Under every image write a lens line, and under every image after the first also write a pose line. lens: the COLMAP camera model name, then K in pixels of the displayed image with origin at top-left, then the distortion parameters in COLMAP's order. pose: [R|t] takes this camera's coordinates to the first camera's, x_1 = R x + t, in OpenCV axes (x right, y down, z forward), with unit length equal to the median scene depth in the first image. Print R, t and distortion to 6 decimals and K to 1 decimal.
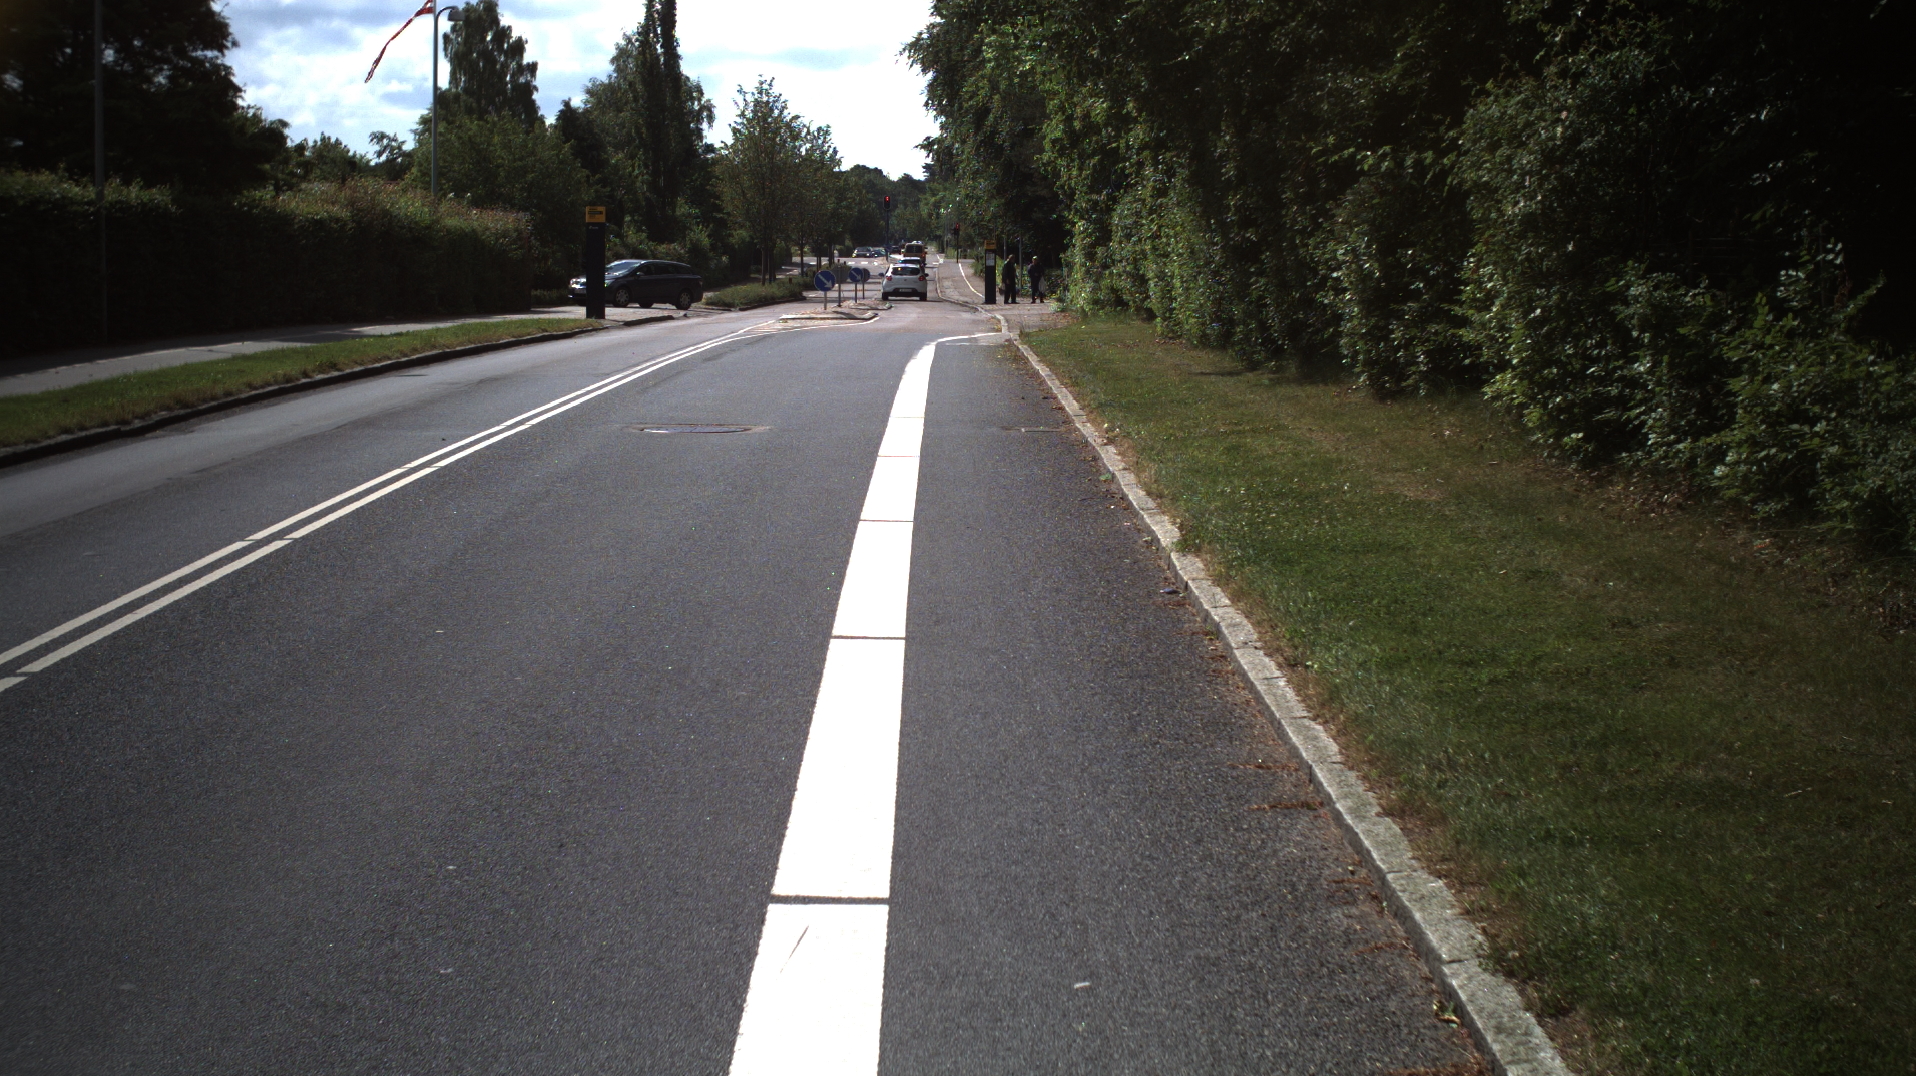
lens RADIAL K [[3333.7, 0, 968.7], [0, 3333.7, 532.3], [0, 0, 1]] dist [-0.254502, 0.000000]
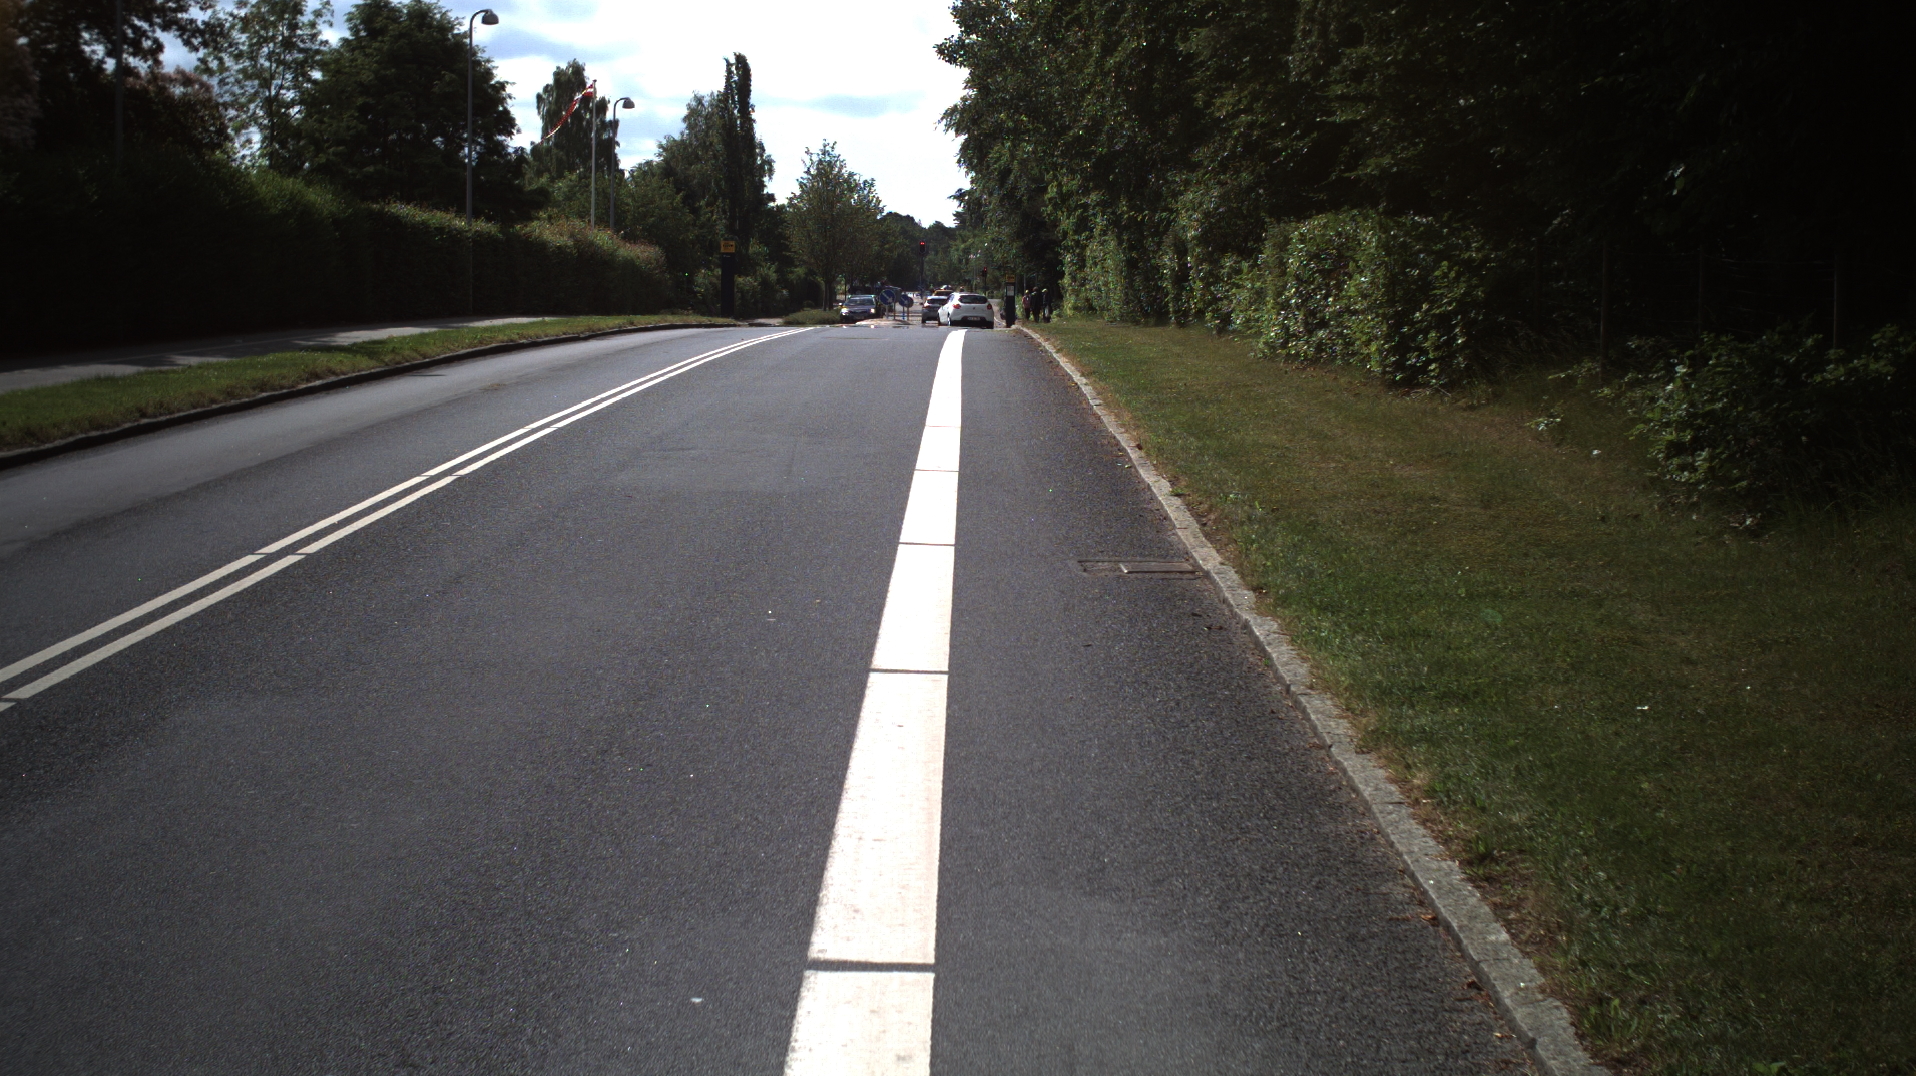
lens RADIAL K [[3333.7, 0, 948.6], [0, 3333.7, 527.9], [0, 0, 1]] dist [-0.254502, 0.000000]
pose [[0.999851, 0.010285, -0.013891, 0.001460], [-0.010502, 0.999823, -0.015635, 0.023213], [0.013728, 0.015778, 0.999781, -0.213448]]
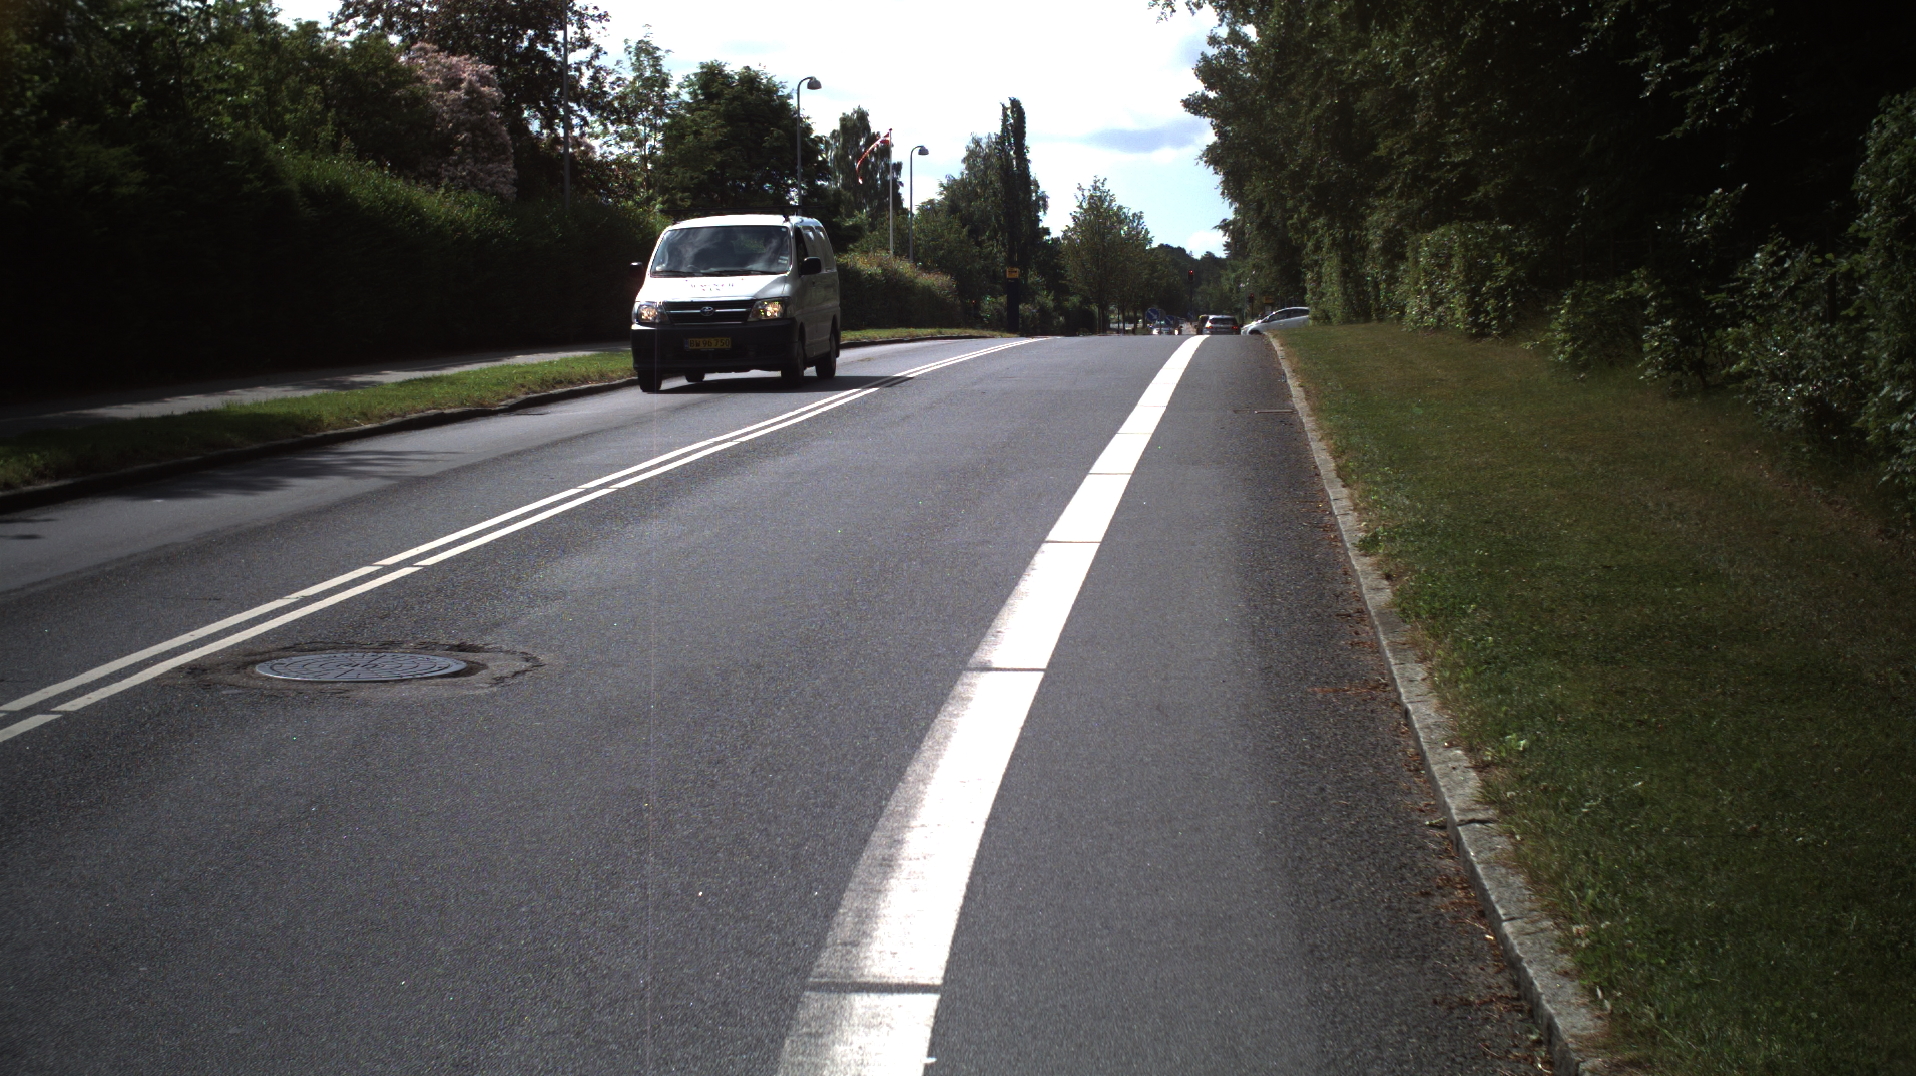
lens RADIAL K [[3333.7, 0, 957.7], [0, 3333.7, 531.2], [0, 0, 1]] dist [-0.254502, 0.000000]
pose [[0.995449, -0.009130, -0.094861, 0.007416], [0.006796, 0.999667, -0.024896, 0.036420], [0.095057, 0.024138, 0.995179, -0.319738]]
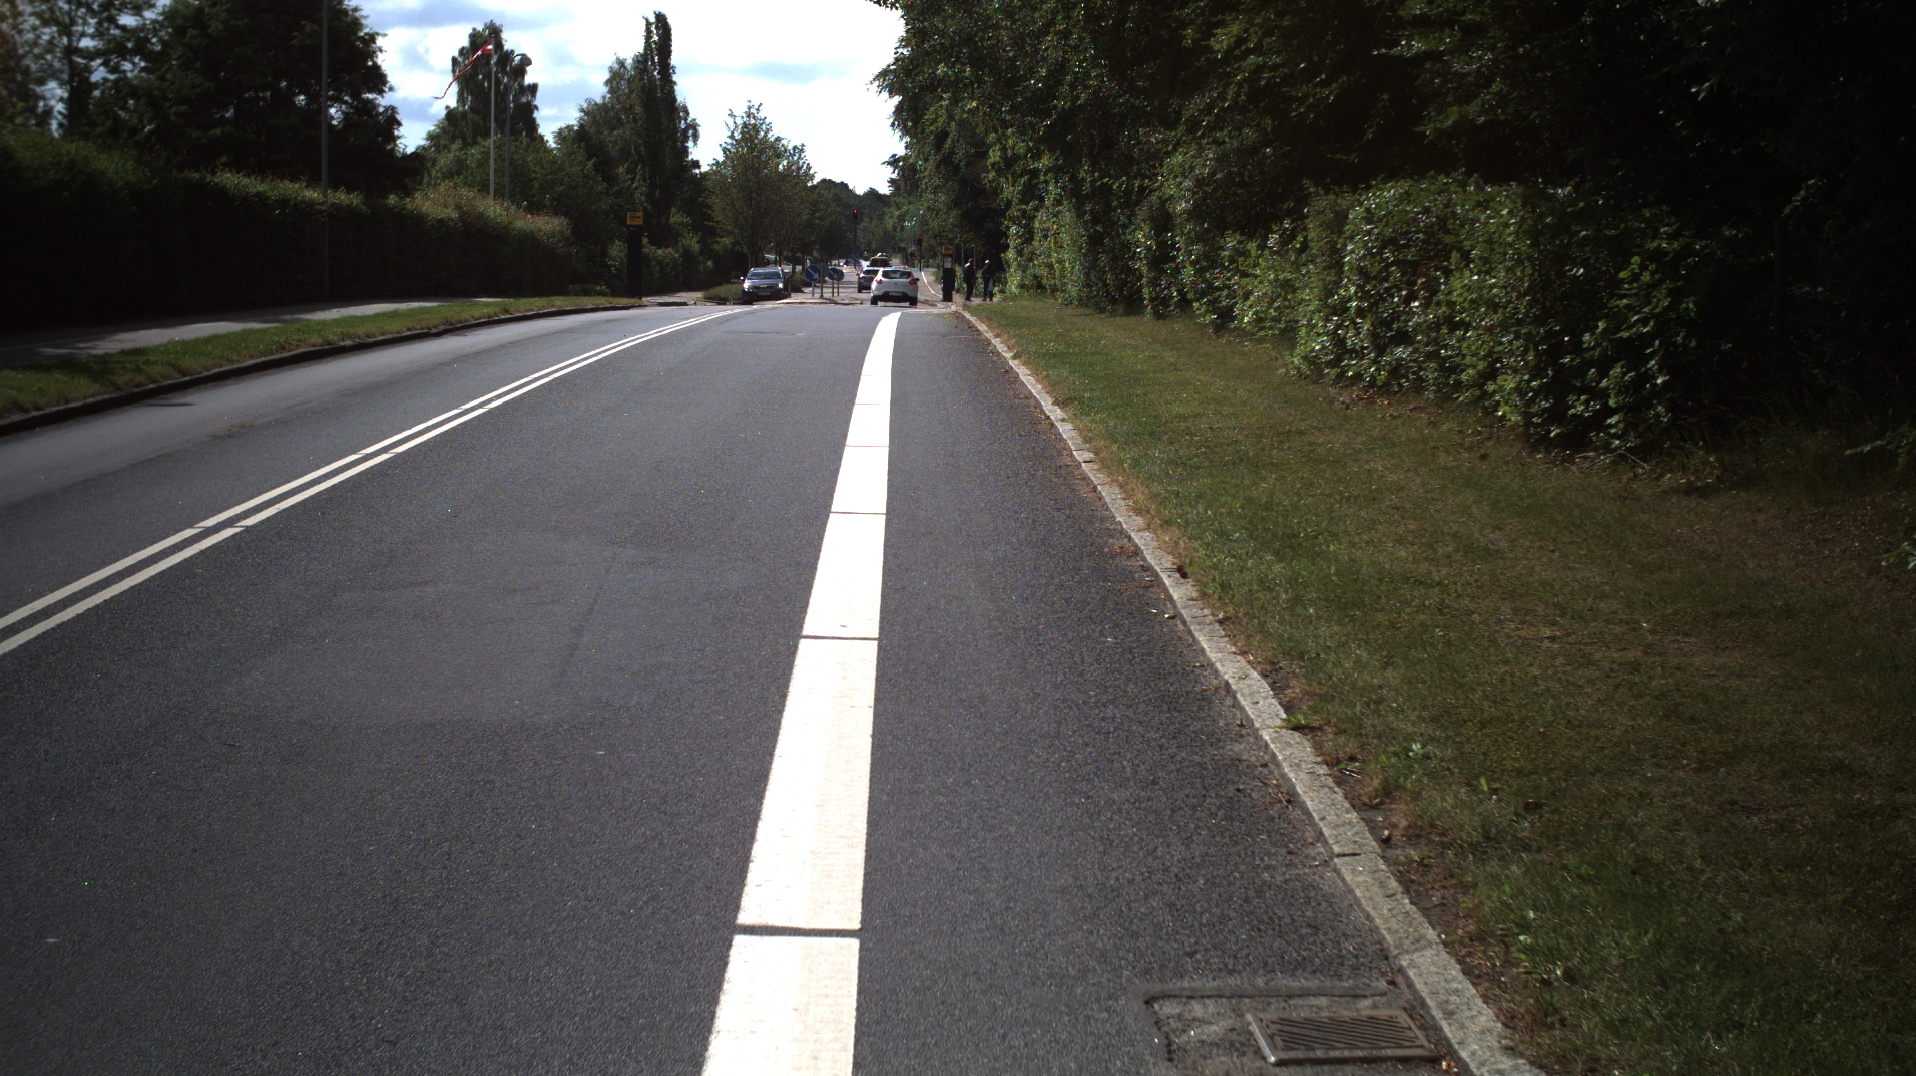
lens RADIAL K [[3333.7, 0, 955.2], [0, 3333.7, 547.4], [0, 0, 1]] dist [-0.254502, 0.000000]
pose [[0.999951, 0.006572, 0.007371, 0.001088], [-0.006573, 0.999978, 0.000102, 0.015265], [-0.007370, -0.000151, 0.999973, -0.142410]]
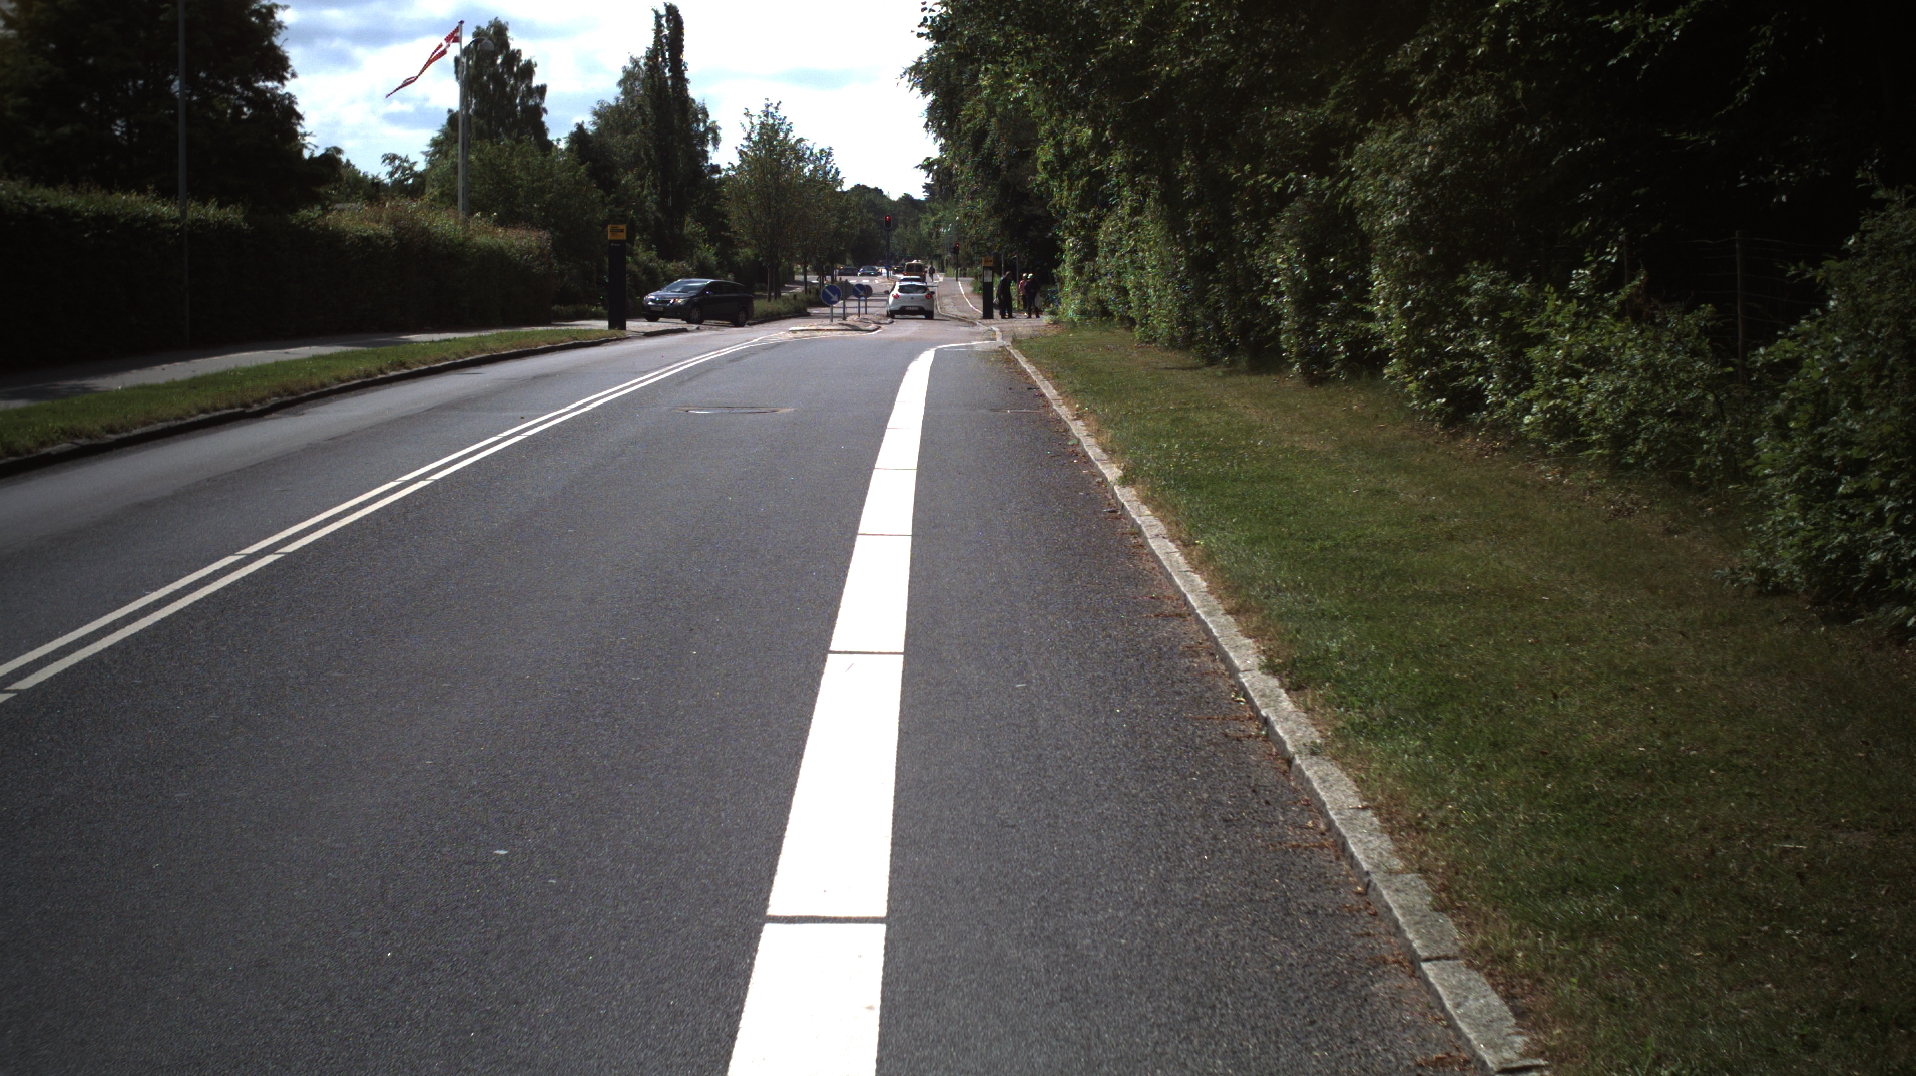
lens RADIAL K [[3333.7, 0, 970.4], [0, 3333.7, 530.6], [0, 0, 1]] dist [-0.254502, 0.000000]
pose [[0.999999, -0.001102, 0.000391, 0.000438], [0.001105, 0.999979, -0.006348, 0.003718], [-0.000384, 0.006348, 0.999980, -0.035613]]
